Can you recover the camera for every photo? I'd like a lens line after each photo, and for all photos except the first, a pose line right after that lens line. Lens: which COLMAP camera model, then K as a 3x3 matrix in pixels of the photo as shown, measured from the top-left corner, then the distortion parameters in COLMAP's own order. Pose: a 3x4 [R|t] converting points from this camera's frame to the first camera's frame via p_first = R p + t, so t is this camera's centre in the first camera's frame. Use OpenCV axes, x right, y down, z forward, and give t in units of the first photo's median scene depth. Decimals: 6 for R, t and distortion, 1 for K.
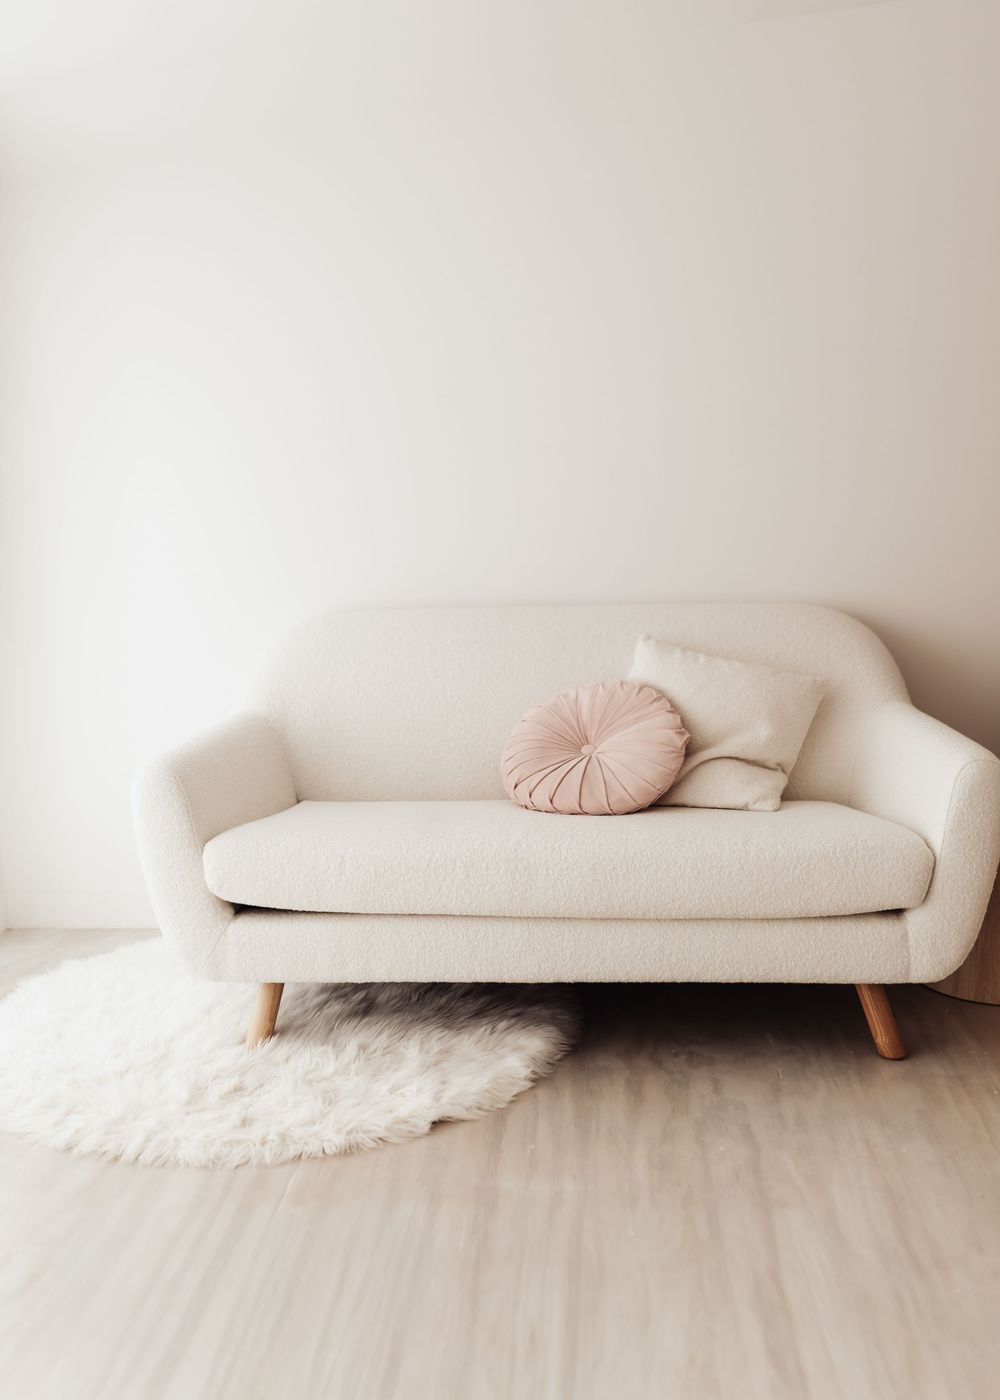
lens RADIAL K [[1631.6, 0, 500.0], [0, 1631.6, 700.0], [0, 0, 1]] dist [-0.029118, 0.013159]
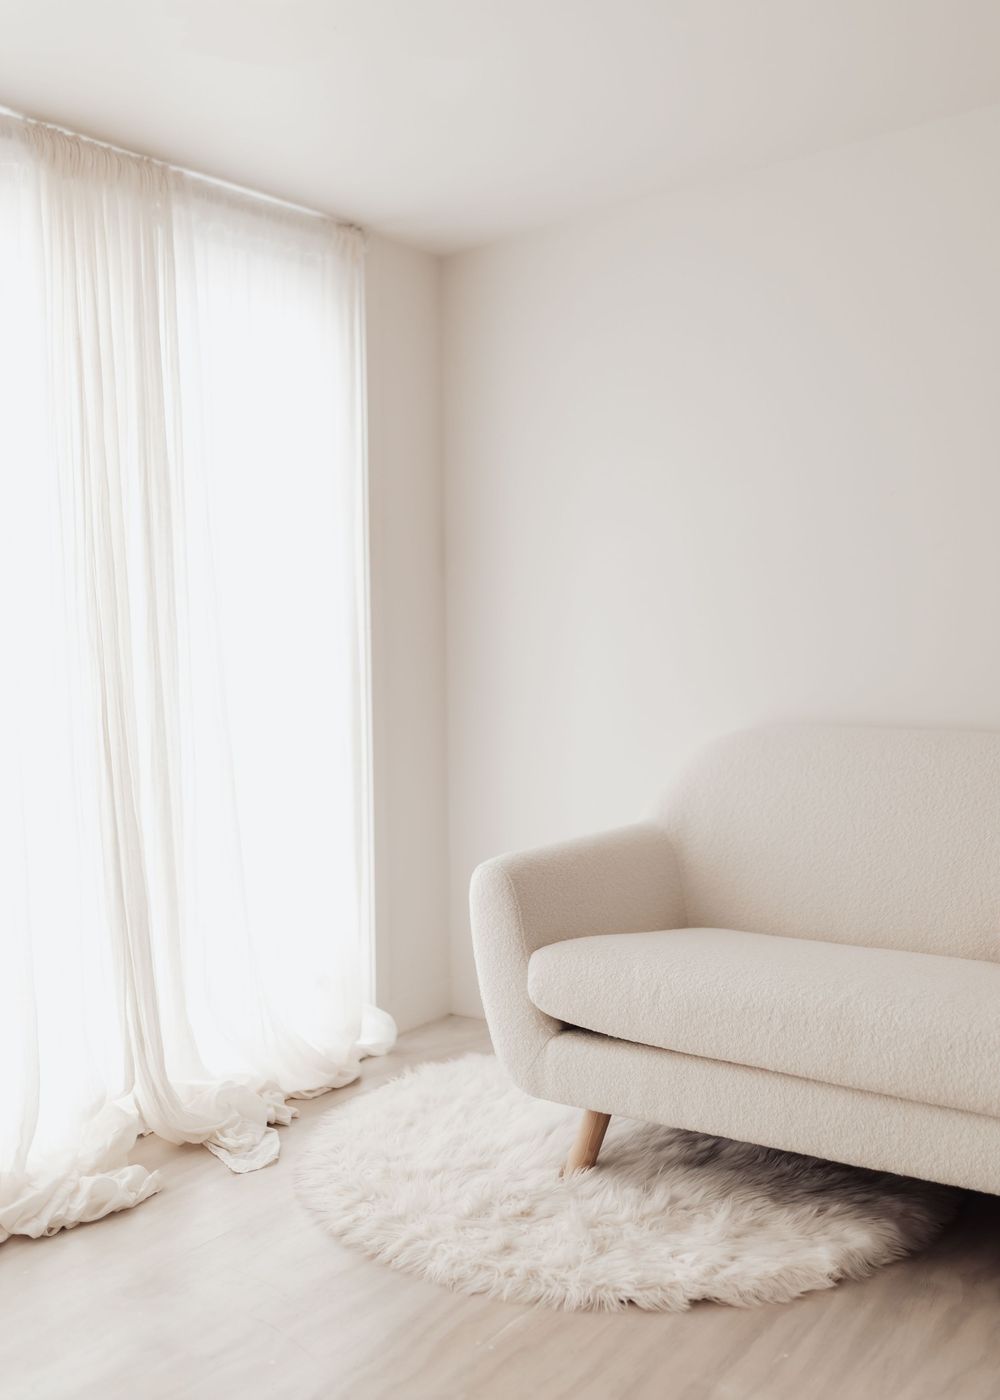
lens RADIAL K [[1631.6, 0, 500.0], [0, 1631.6, 700.0], [0, 0, 1]] dist [-0.029118, 0.013159]
pose [[0.845551, 0.053670, -0.531190, 0.306126], [-0.090658, 0.994919, -0.043787, -0.016005], [0.526141, 0.085180, 0.846120, 0.159500]]
